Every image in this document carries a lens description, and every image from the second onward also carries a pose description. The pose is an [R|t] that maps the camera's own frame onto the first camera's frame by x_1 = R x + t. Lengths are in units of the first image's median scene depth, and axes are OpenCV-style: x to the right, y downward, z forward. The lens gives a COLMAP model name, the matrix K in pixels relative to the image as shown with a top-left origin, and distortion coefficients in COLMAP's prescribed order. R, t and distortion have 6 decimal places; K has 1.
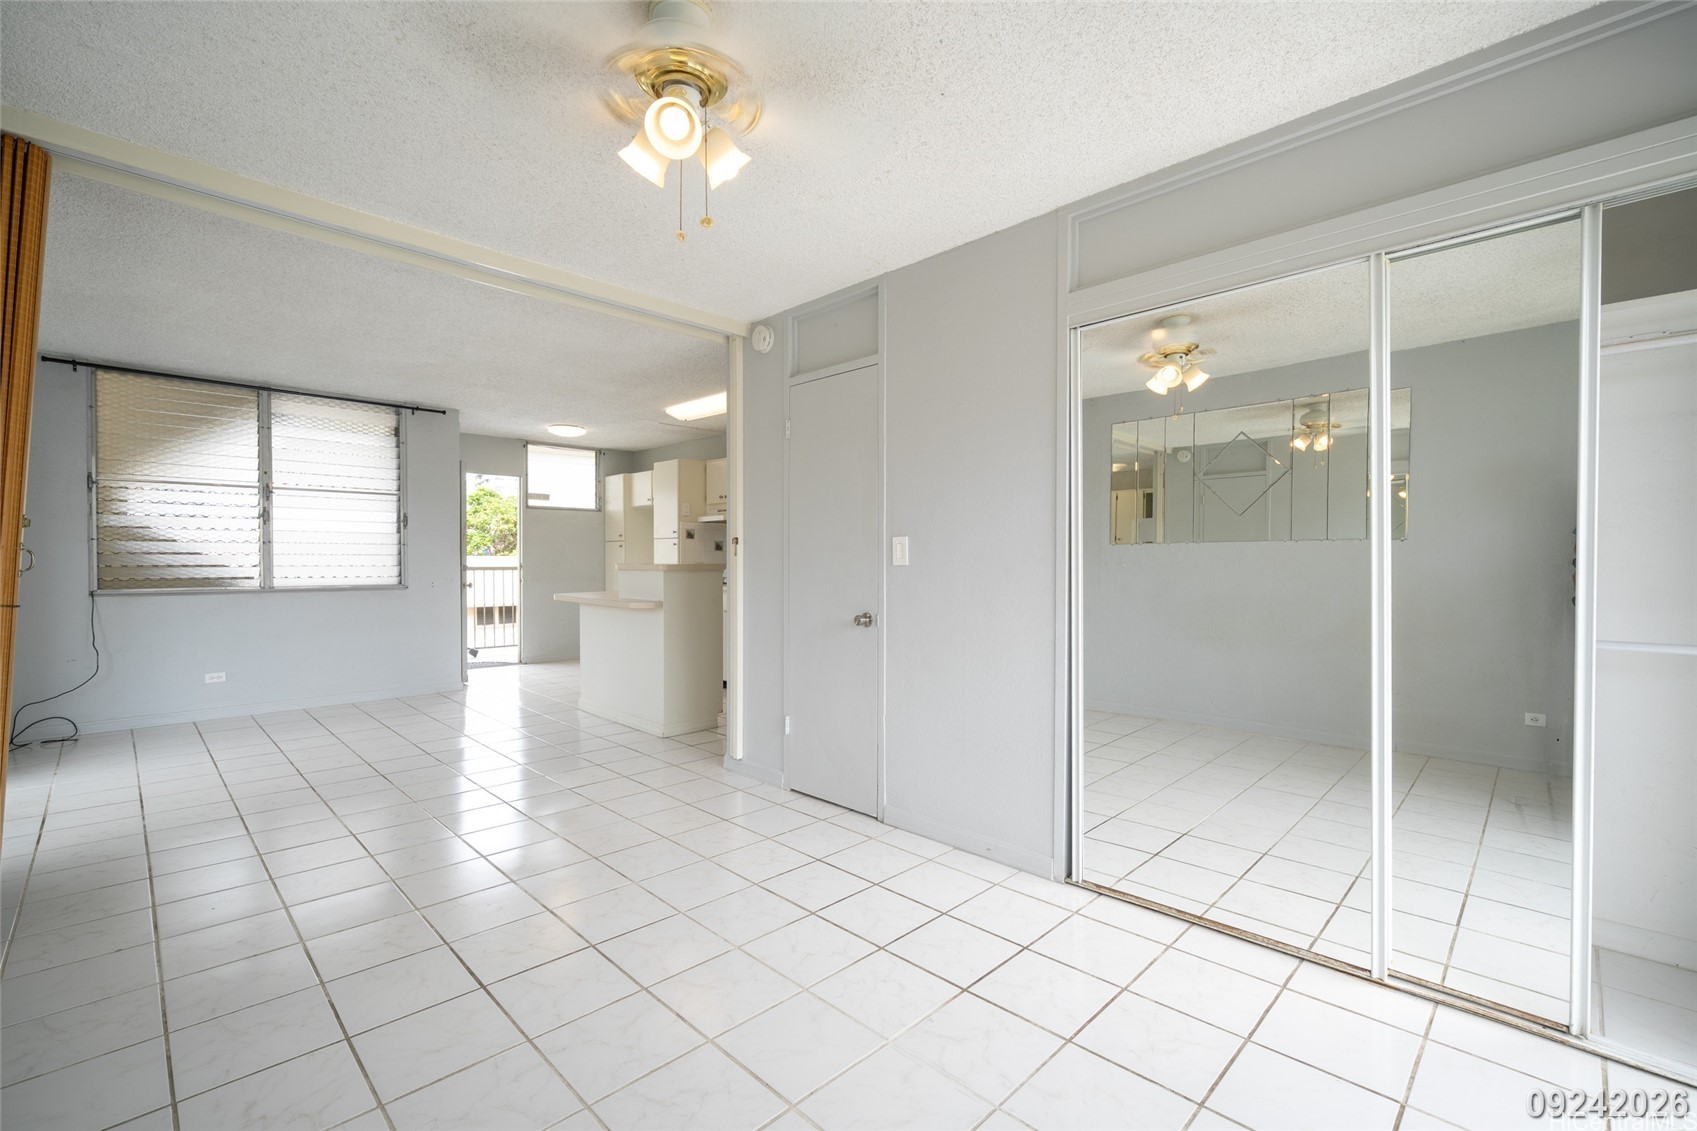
lens RADIAL K [[730.6, 0, 839.4], [0, 730.6, 568.5], [0, 0, 1]] dist [-0.004732, 0.000174]
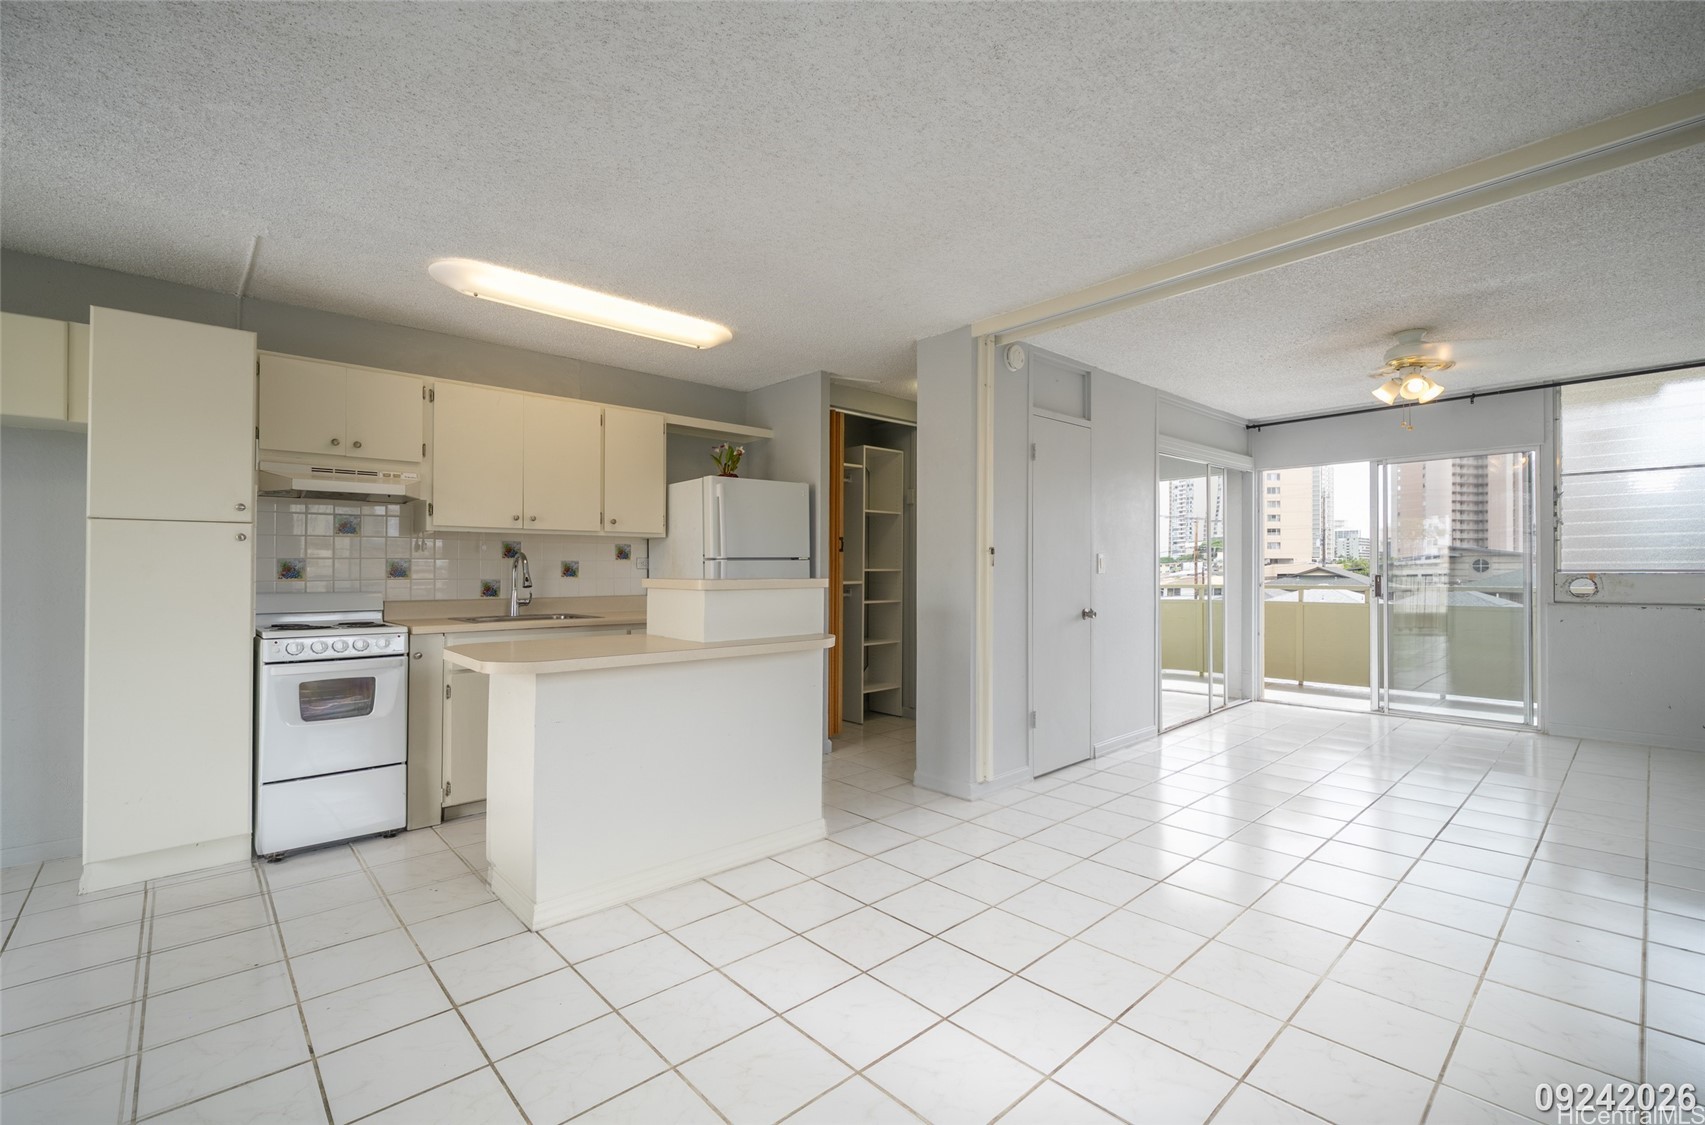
lens RADIAL K [[734.3, 0, 859.8], [0, 734.3, 560.3], [0, 0, 1]] dist [0.001120, -0.000563]
pose [[0.036764, 0.009135, 0.999282, -0.800522], [0.016607, 0.999815, -0.009751, -0.013455], [-0.999186, 0.016954, 0.036606, 0.821424]]
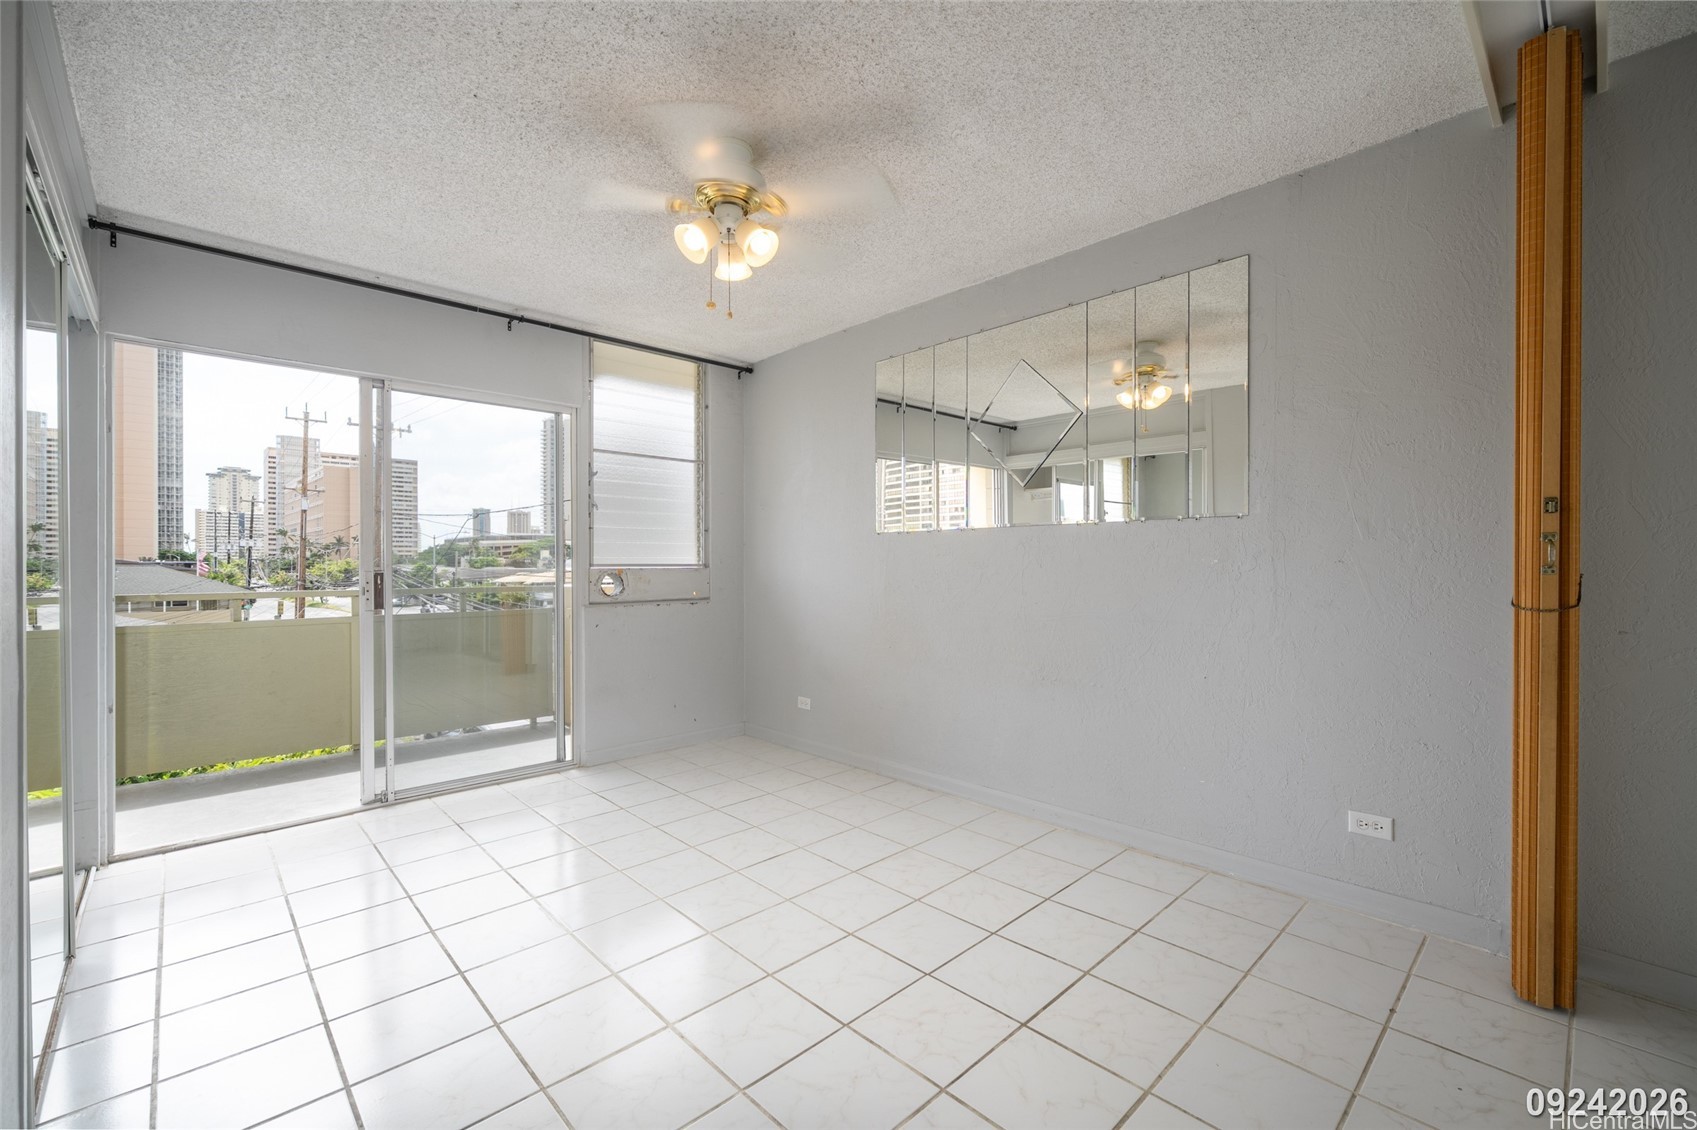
lens RADIAL K [[730.6, 0, 836.6], [0, 730.6, 565.3], [0, 0, 1]] dist [-0.004732, 0.000174]
pose [[-0.999089, 0.002698, 0.042593, -0.146638], [0.003181, 0.999931, 0.011284, -0.002637], [-0.042560, 0.011409, -0.999029, 0.726419]]
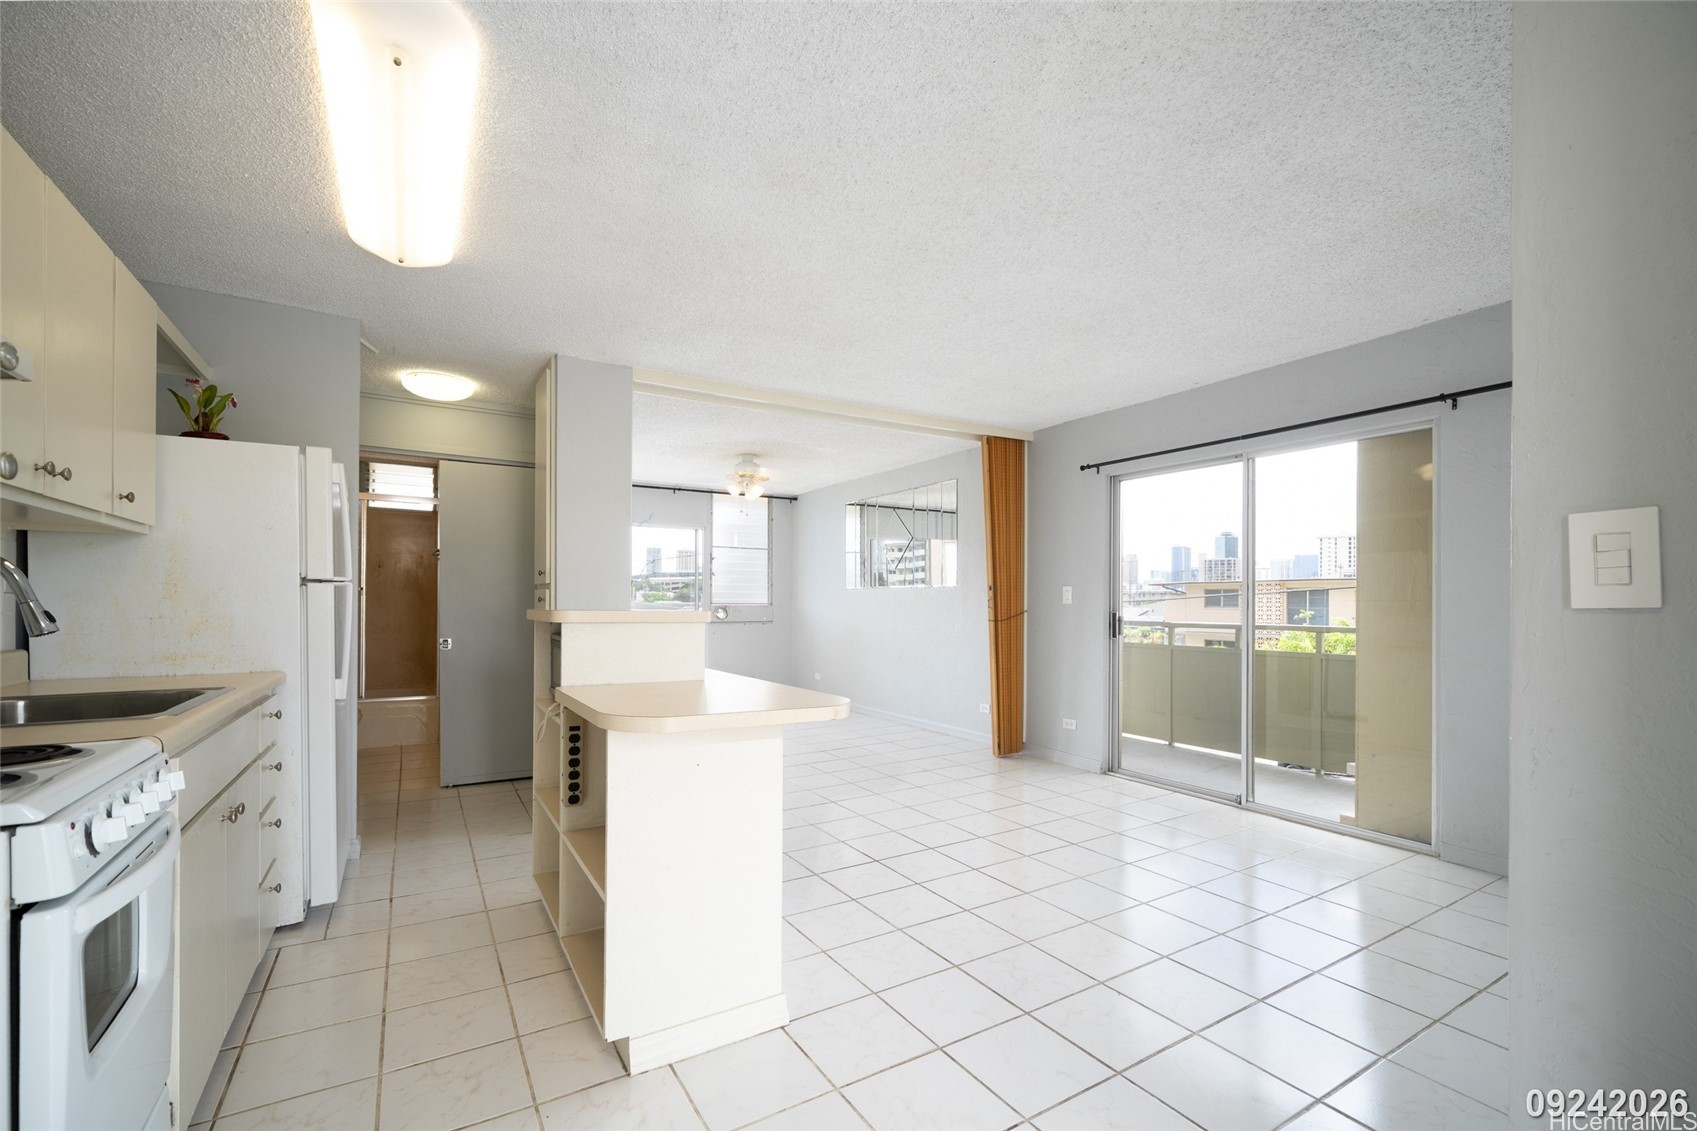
lens RADIAL K [[730.6, 0, 862.0], [0, 730.6, 600.4], [0, 0, 1]] dist [-0.004732, 0.000174]
pose [[-0.976597, -0.004317, 0.215033, -0.492675], [-0.002170, 0.999945, 0.010222, -0.017775], [-0.215065, 0.009517, -0.976553, 1.398501]]
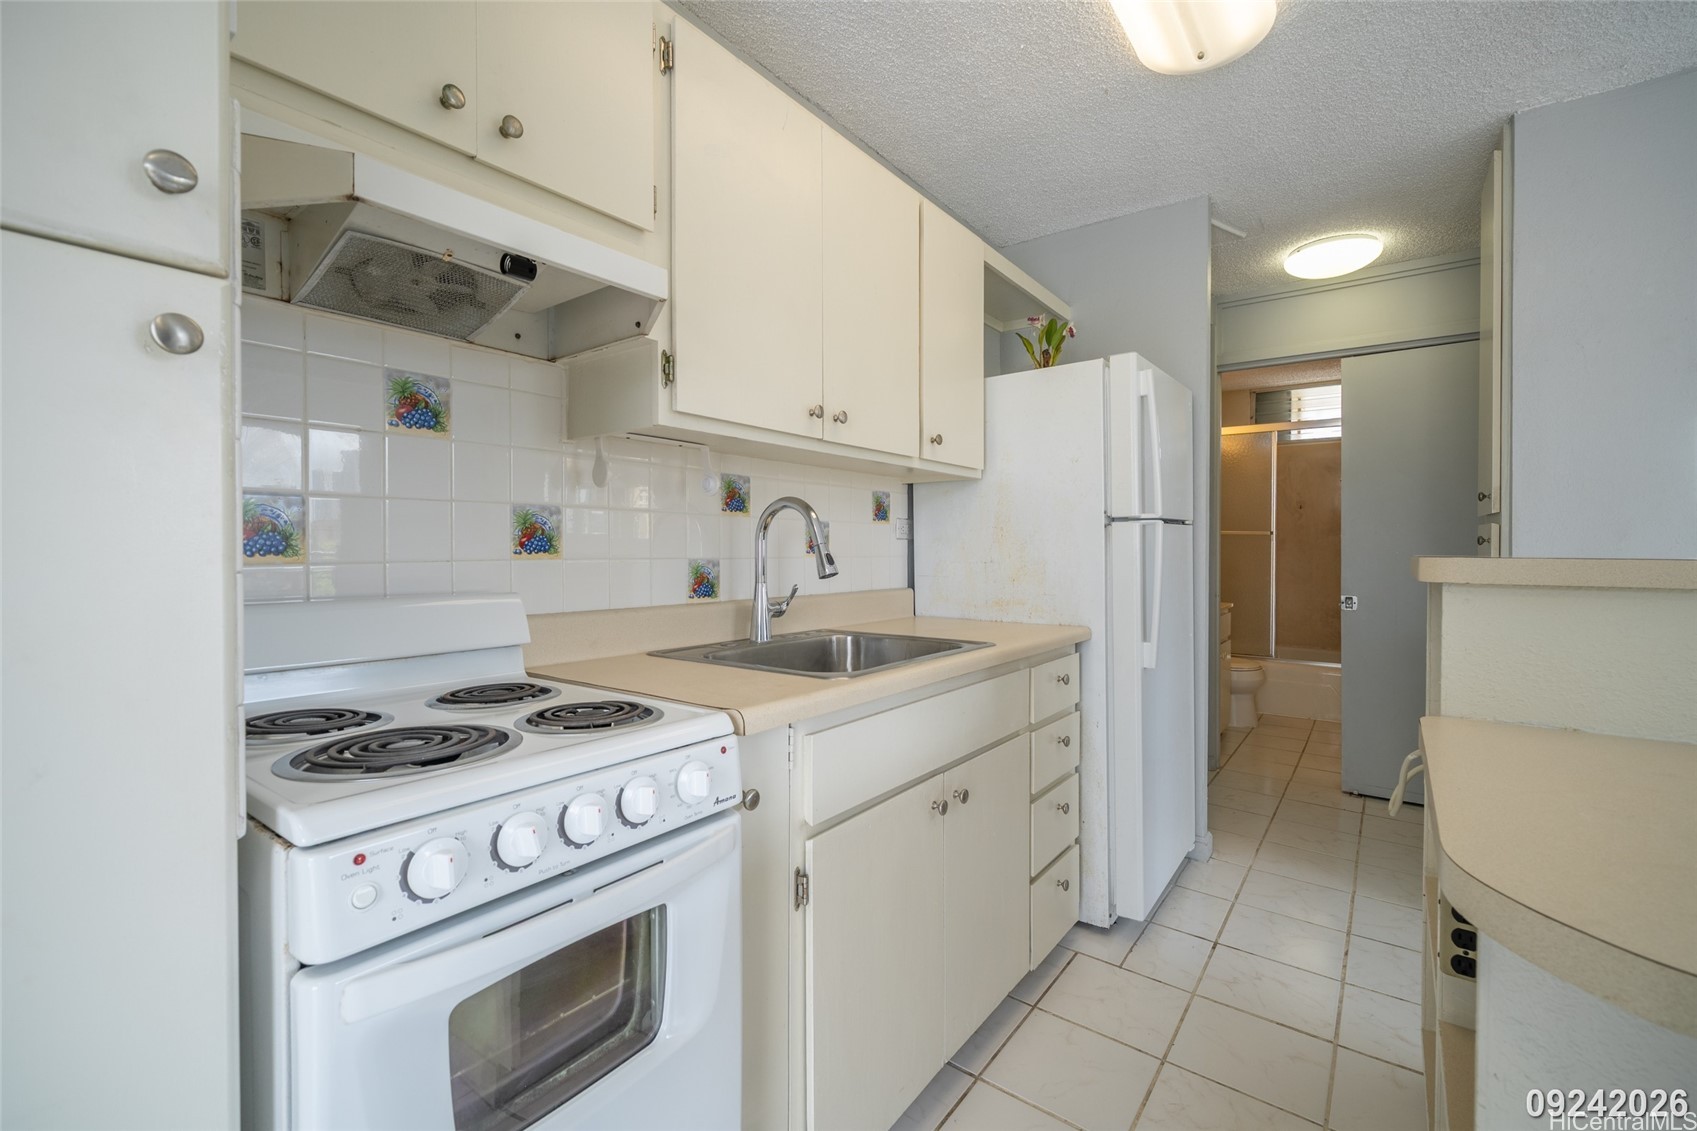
lens RADIAL K [[730.6, 0, 844.8], [0, 730.6, 556.4], [0, 0, 1]] dist [-0.004732, 0.000174]
pose [[-0.152584, -0.012684, 0.988209, -0.401494], [0.013960, 0.999790, 0.014988, -0.012843], [-0.988192, 0.016082, -0.152375, 1.210140]]
